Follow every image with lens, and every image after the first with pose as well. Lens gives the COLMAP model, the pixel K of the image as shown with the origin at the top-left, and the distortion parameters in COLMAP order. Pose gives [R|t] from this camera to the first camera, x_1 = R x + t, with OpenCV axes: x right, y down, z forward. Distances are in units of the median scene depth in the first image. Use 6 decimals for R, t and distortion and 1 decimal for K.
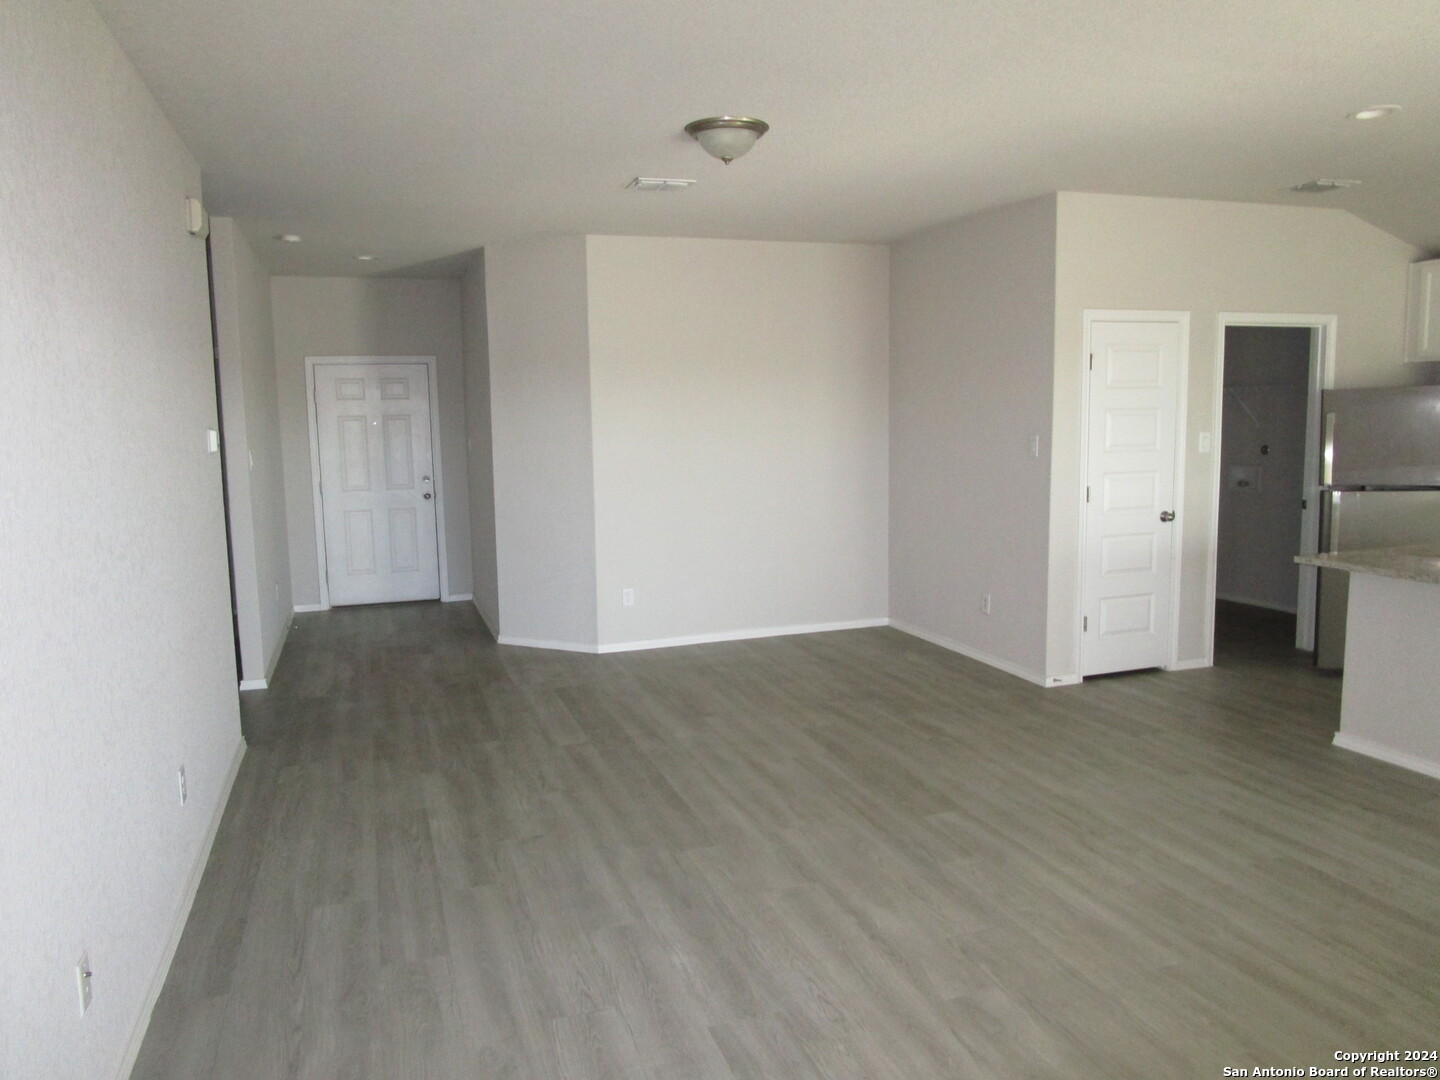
lens RADIAL K [[1028.2, 0, 716.3], [0, 1028.2, 543.1], [0, 0, 1]] dist [-0.023005, 0.008275]
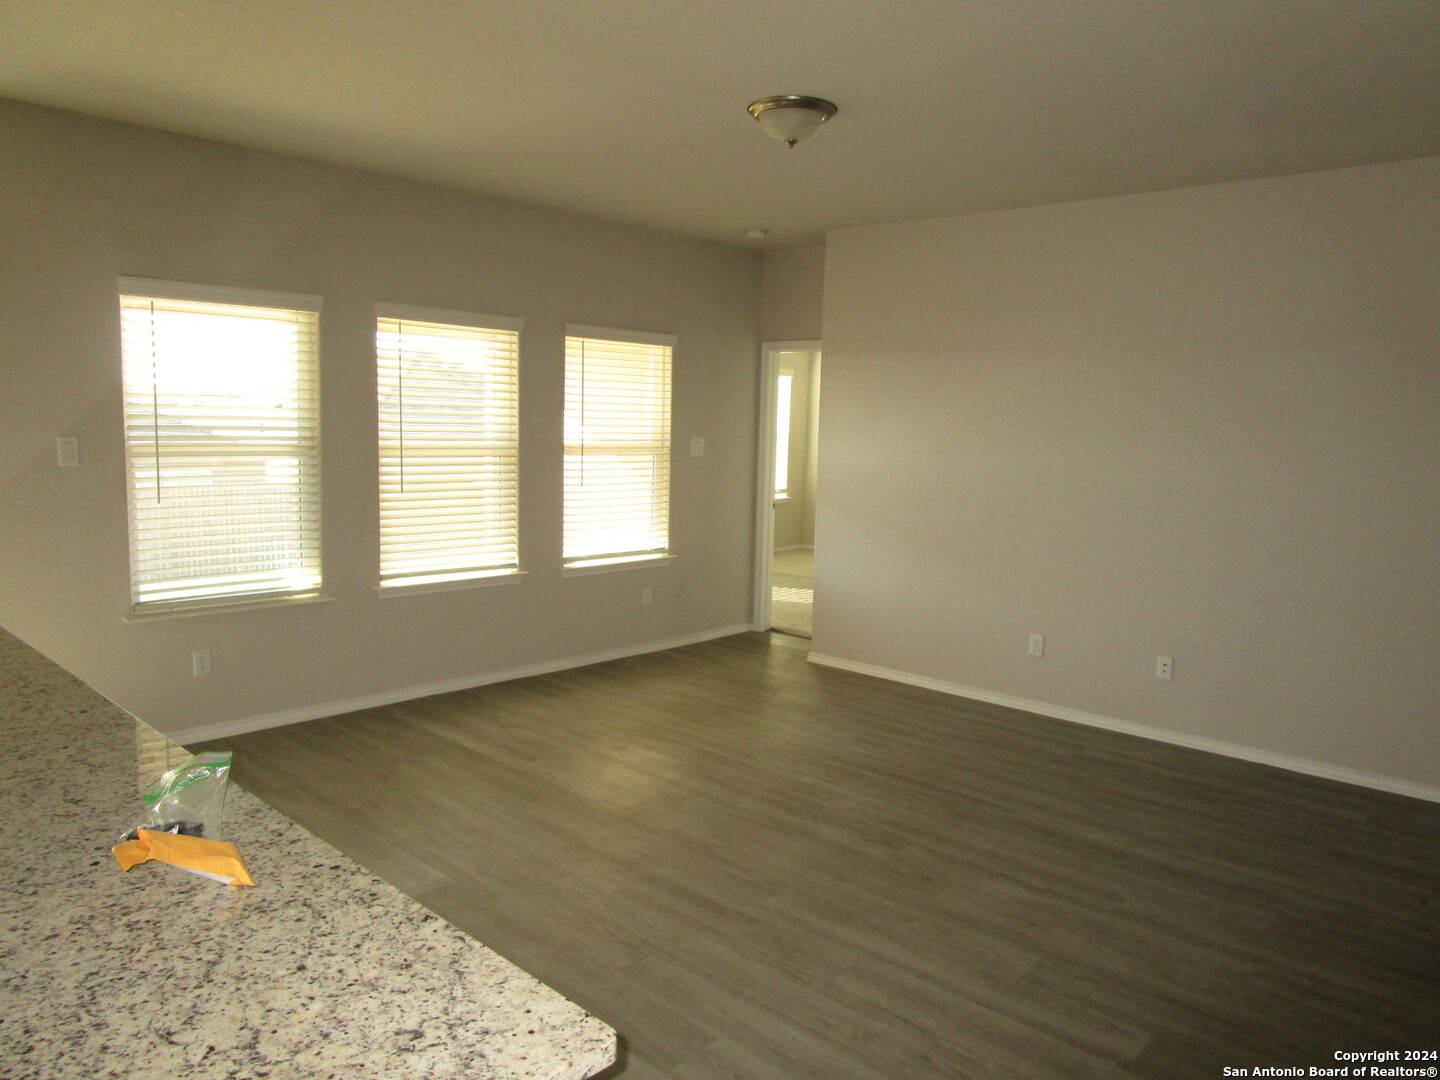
lens RADIAL K [[1028.2, 0, 716.3], [0, 1028.2, 543.1], [0, 0, 1]] dist [-0.023005, 0.008275]
pose [[-0.885267, 0.050349, -0.462350, 0.516581], [-0.069381, 0.968702, 0.238334, -0.125979], [0.459879, 0.243067, -0.854066, 0.944817]]
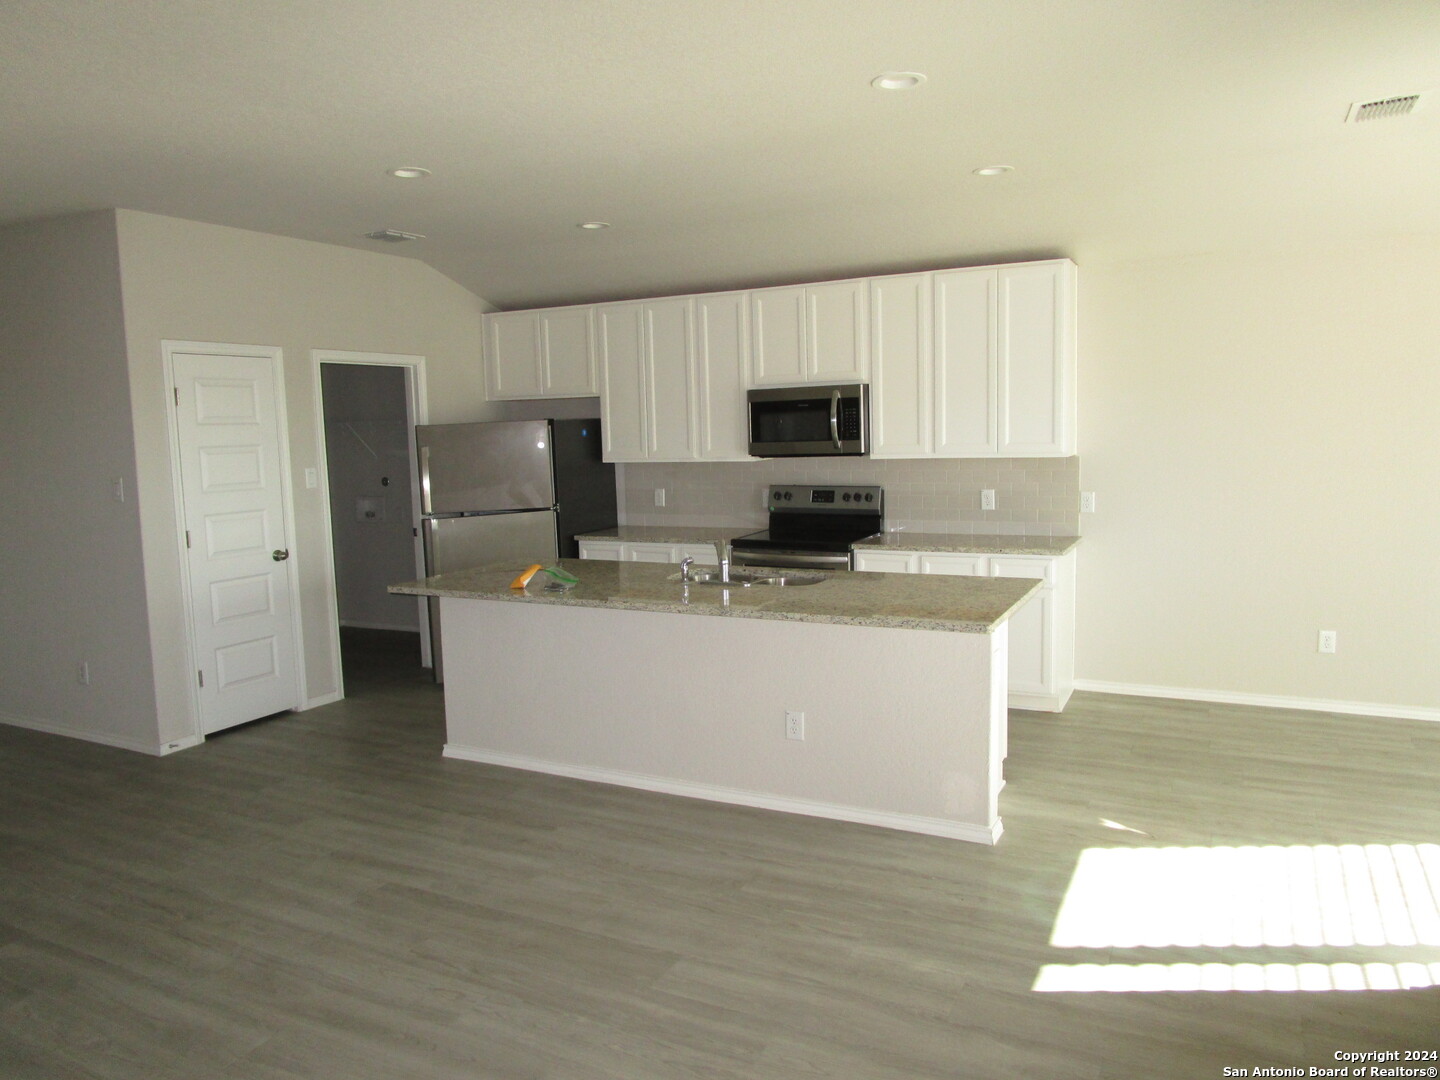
lens RADIAL K [[1028.2, 0, 716.3], [0, 1028.2, 543.1], [0, 0, 1]] dist [-0.023005, 0.008275]
pose [[0.723654, -0.076609, 0.685898, 0.074242], [0.097265, 0.995222, 0.008538, -0.005608], [-0.683274, 0.060535, 0.727648, 0.004618]]
